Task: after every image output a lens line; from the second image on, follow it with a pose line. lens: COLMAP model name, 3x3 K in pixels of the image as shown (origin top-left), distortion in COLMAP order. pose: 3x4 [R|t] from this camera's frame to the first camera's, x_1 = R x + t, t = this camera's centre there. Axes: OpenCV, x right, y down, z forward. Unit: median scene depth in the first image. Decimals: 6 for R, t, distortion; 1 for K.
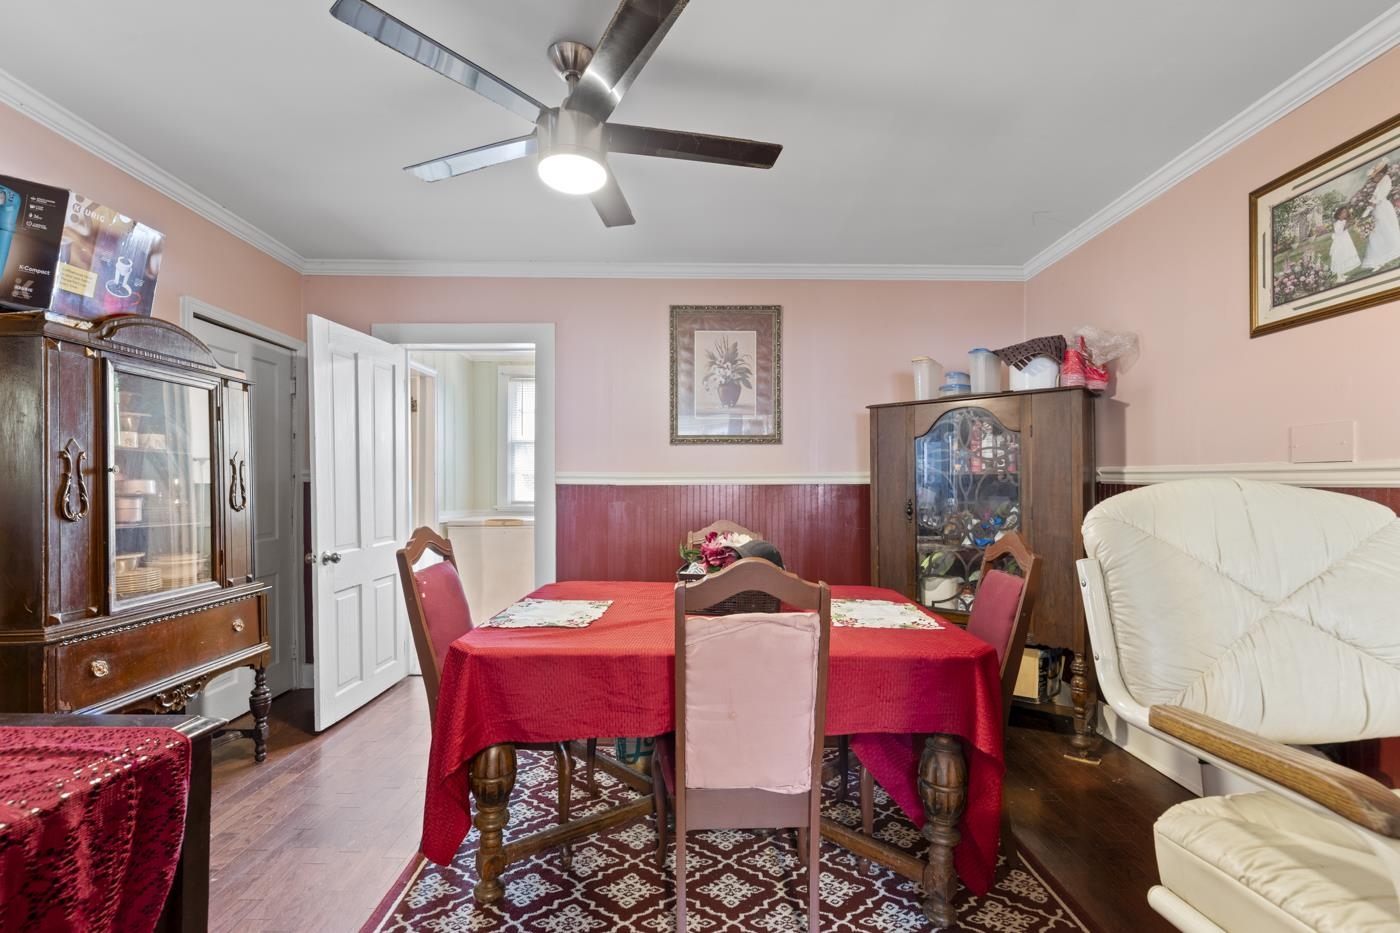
lens RADIAL K [[654.6, 0, 700.1], [0, 654.6, 480.9], [0, 0, 1]] dist [0.001690, 0.000165]
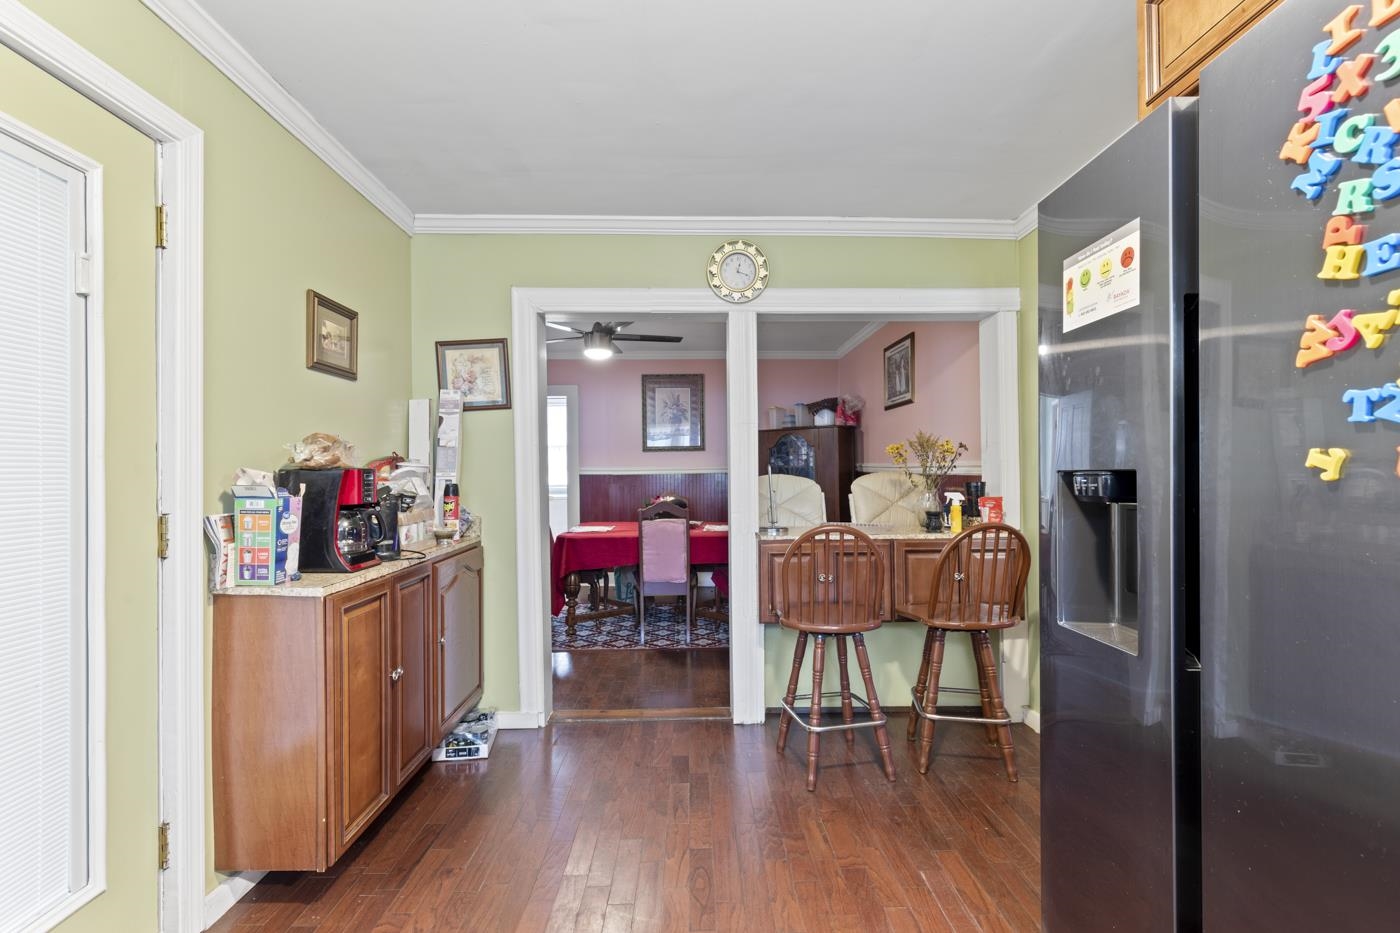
lens RADIAL K [[654.6, 0, 702.2], [0, 654.6, 470.9], [0, 0, 1]] dist [0.001690, 0.000165]
pose [[0.999651, -0.012057, 0.023515, 0.089990], [0.011875, 0.999899, 0.007868, -0.019372], [-0.023608, -0.007586, 0.999693, -0.964693]]
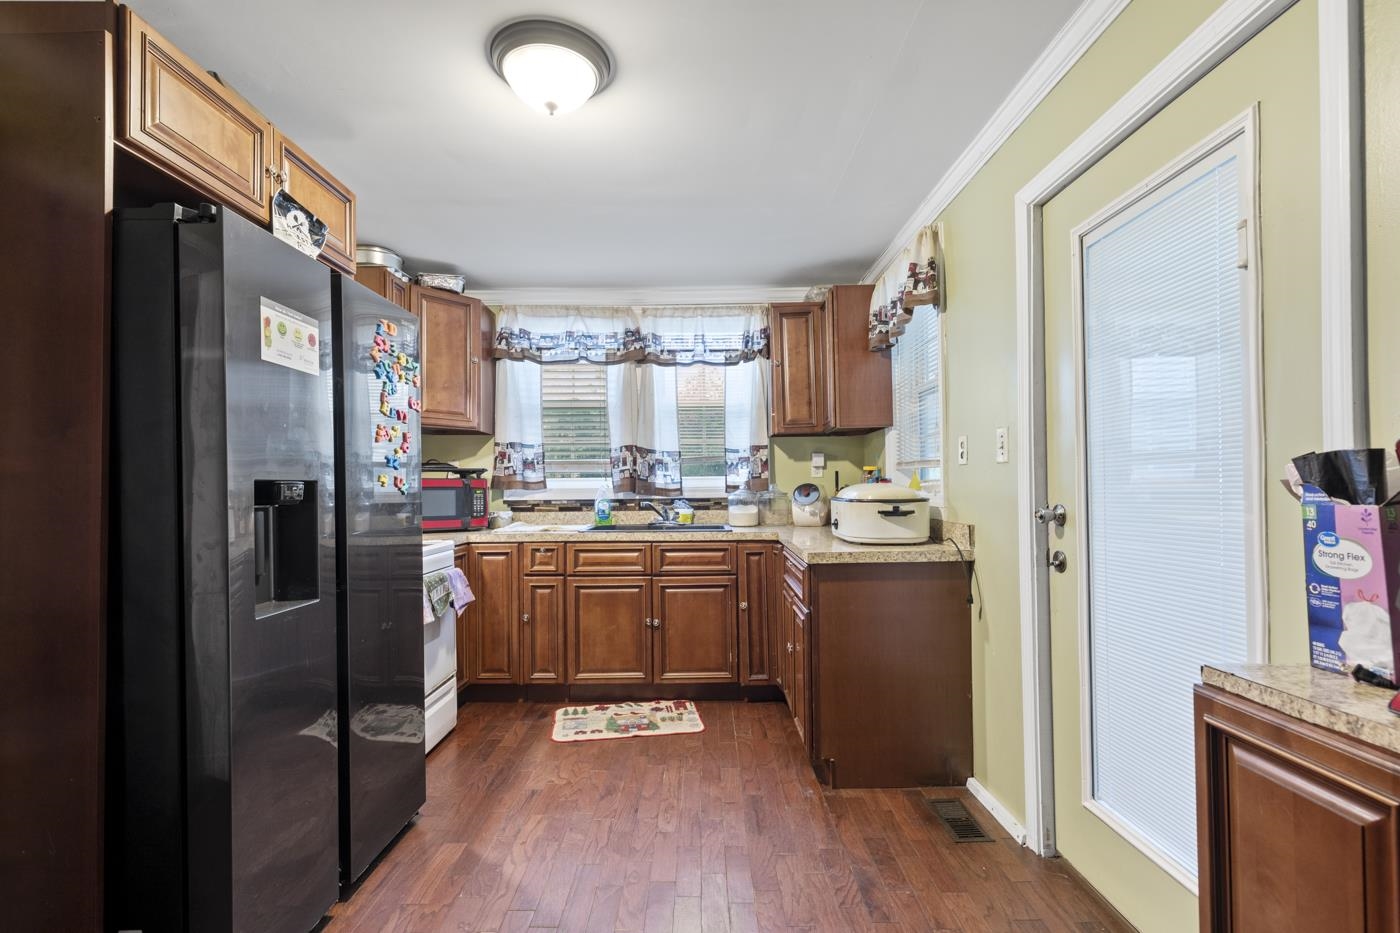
lens RADIAL K [[654.6, 0, 697.9], [0, 654.6, 477.4], [0, 0, 1]] dist [0.001690, 0.000165]
pose [[-0.999958, 0.005422, -0.007329, -0.060619], [0.005607, 0.999663, -0.025356, 0.018125], [0.007189, -0.025396, -0.999652, 0.888735]]
